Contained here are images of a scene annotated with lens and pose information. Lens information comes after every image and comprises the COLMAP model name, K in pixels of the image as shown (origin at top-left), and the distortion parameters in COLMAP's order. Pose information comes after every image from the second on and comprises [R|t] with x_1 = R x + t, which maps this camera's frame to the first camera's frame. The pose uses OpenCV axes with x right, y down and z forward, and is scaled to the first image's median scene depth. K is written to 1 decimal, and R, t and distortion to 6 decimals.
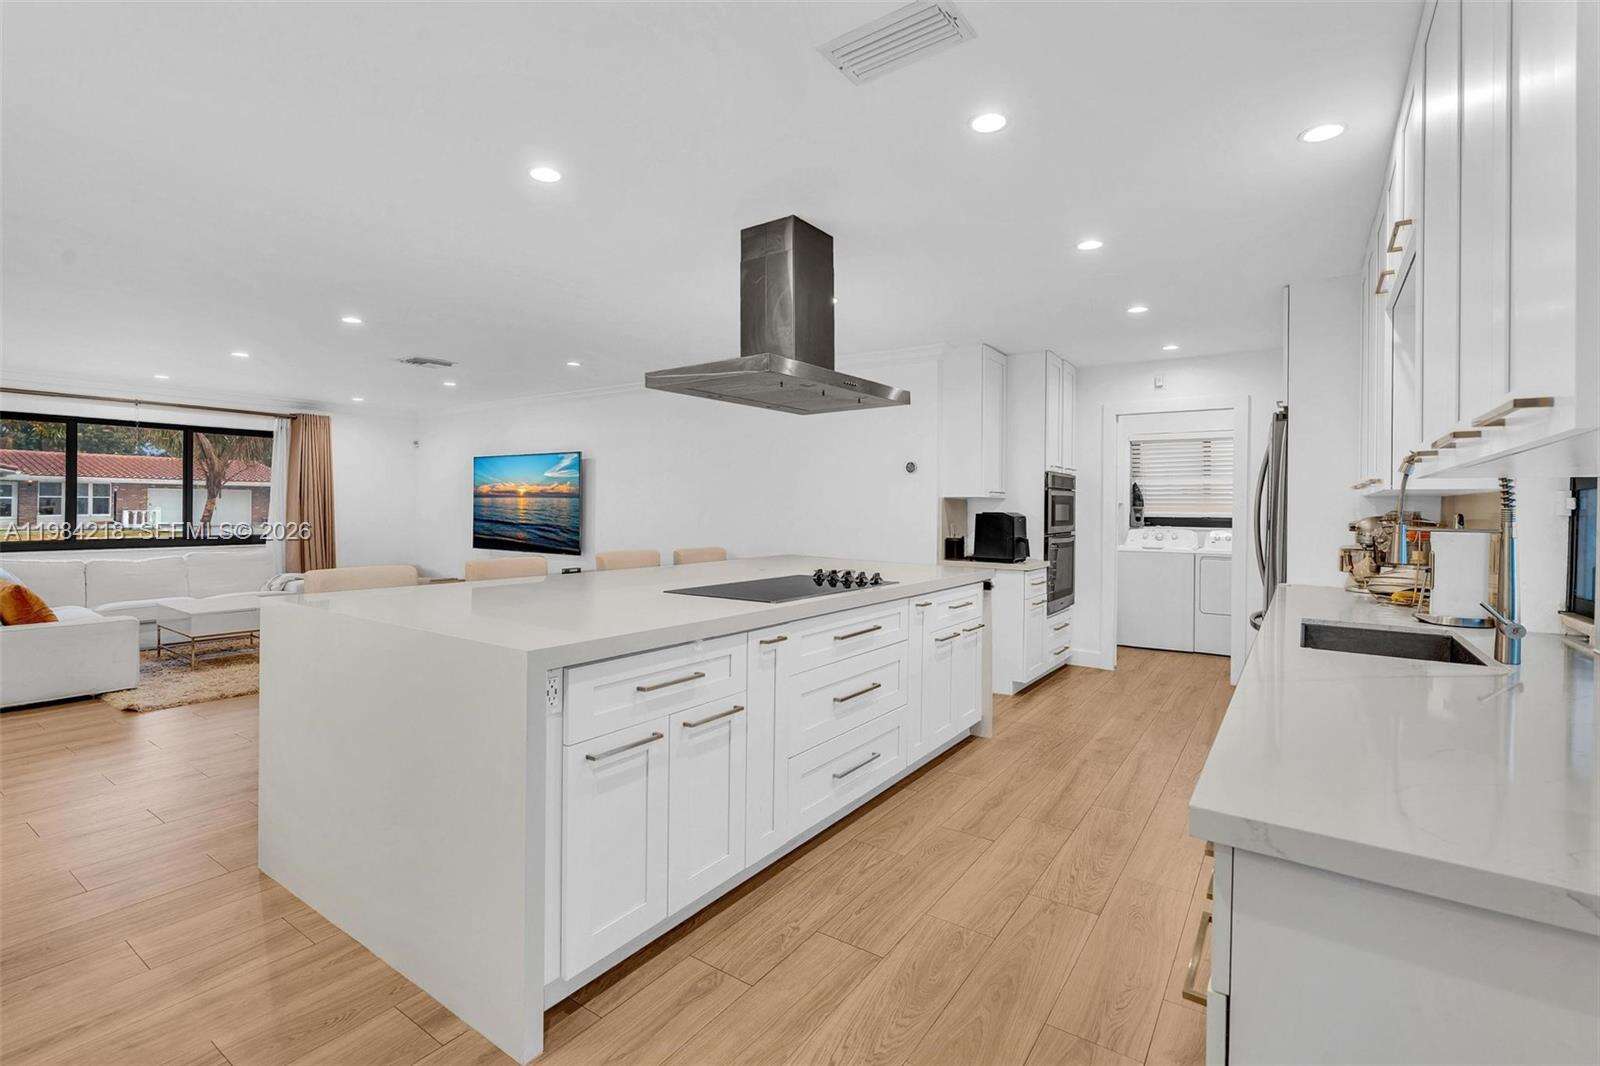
lens RADIAL K [[723.6, 0, 796.6], [0, 723.6, 507.3], [0, 0, 1]] dist [0.001061, 0.001257]
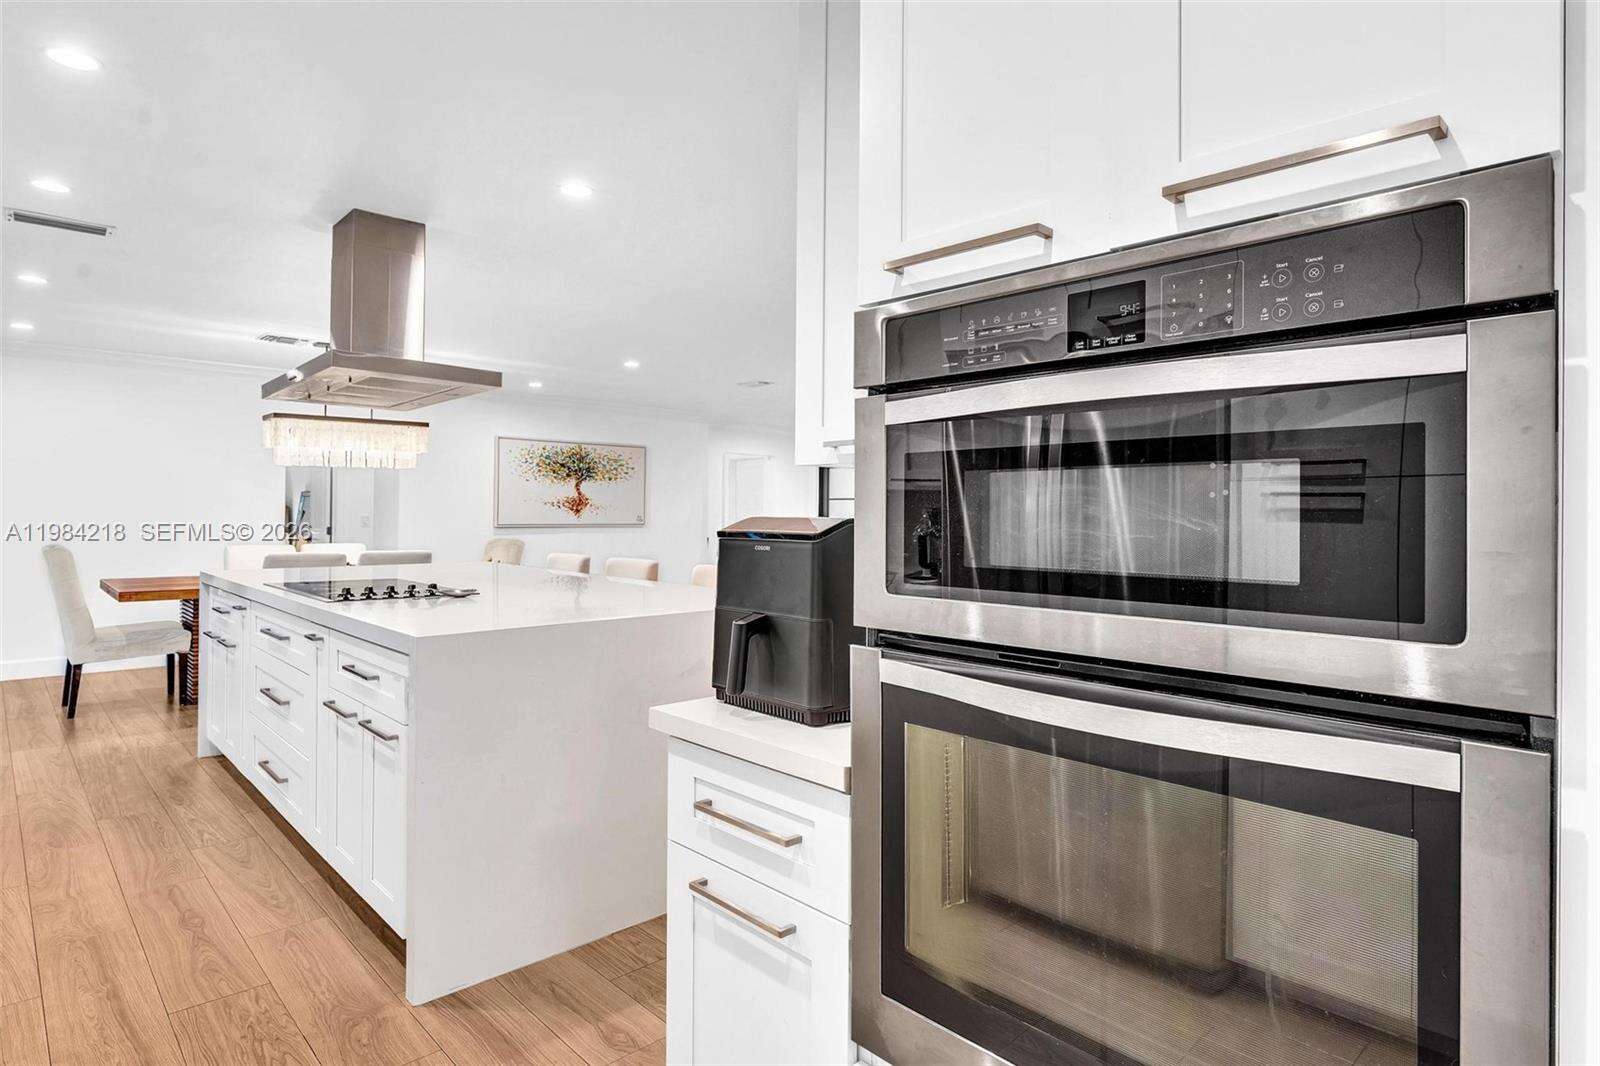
lens RADIAL K [[882.3, 0, 801.9], [0, 882.3, 507.1], [0, 0, 1]] dist [-0.008372, 0.002570]
pose [[-0.205881, -0.018377, -0.978404, 0.673439], [-0.010514, 0.999807, -0.016566, 0.009589], [0.978520, 0.006877, -0.206035, 1.191387]]
